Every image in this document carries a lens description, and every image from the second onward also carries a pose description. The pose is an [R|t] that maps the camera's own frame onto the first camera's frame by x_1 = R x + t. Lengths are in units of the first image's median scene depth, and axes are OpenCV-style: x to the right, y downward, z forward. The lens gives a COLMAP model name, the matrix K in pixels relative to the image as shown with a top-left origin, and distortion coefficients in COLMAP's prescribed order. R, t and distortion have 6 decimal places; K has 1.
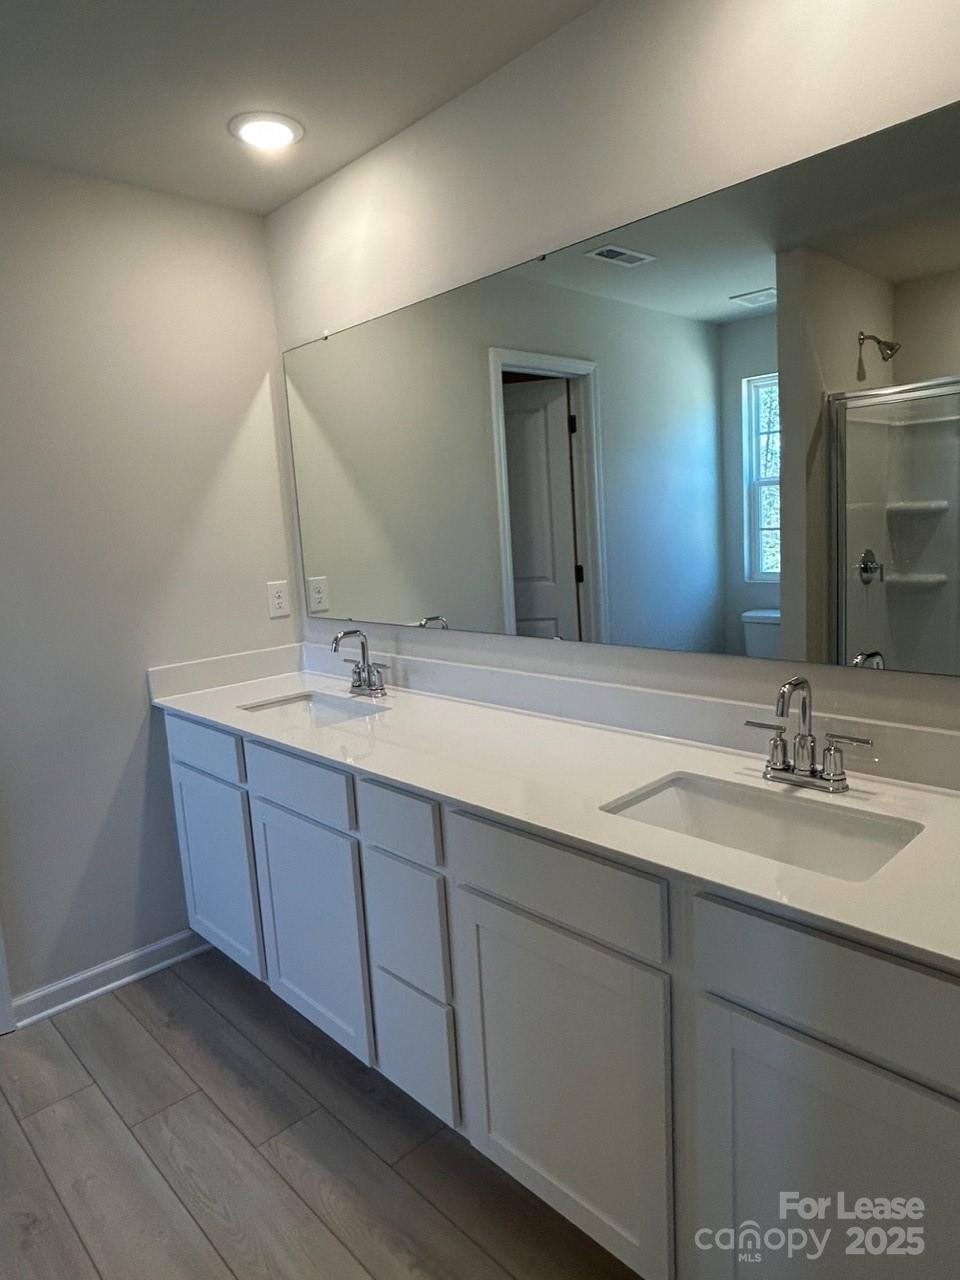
lens RADIAL K [[791.9, 0, 505.9], [0, 791.9, 638.4], [0, 0, 1]] dist [-0.006055, -0.001425]
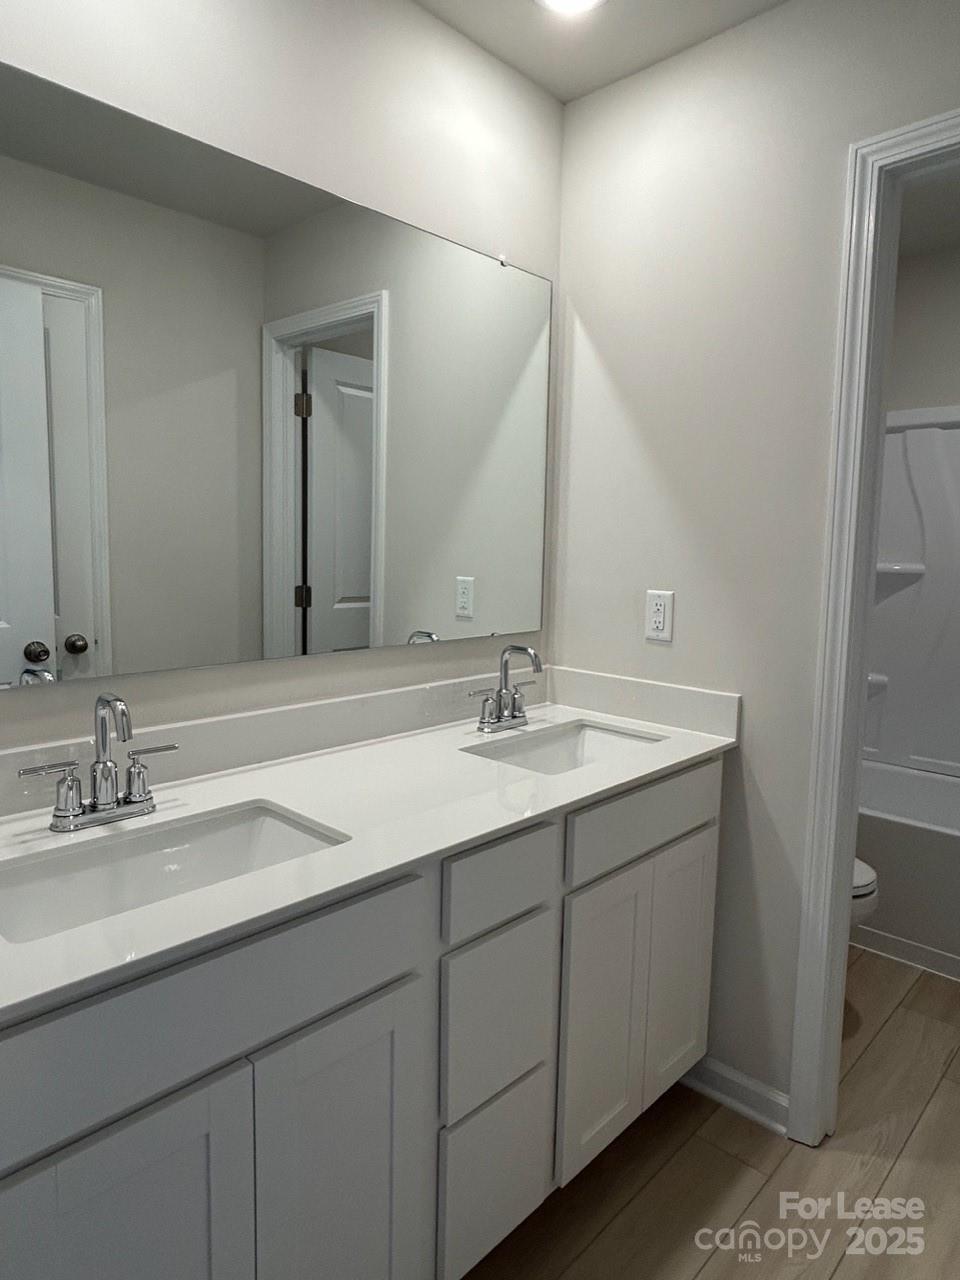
lens RADIAL K [[791.9, 0, 505.9], [0, 791.9, 638.4], [0, 0, 1]] dist [-0.006055, -0.001425]
pose [[-0.043811, -0.083374, 0.995555, -0.501131], [0.113996, 0.989586, 0.087891, -0.042204], [-0.992515, 0.117340, -0.033851, 0.570105]]
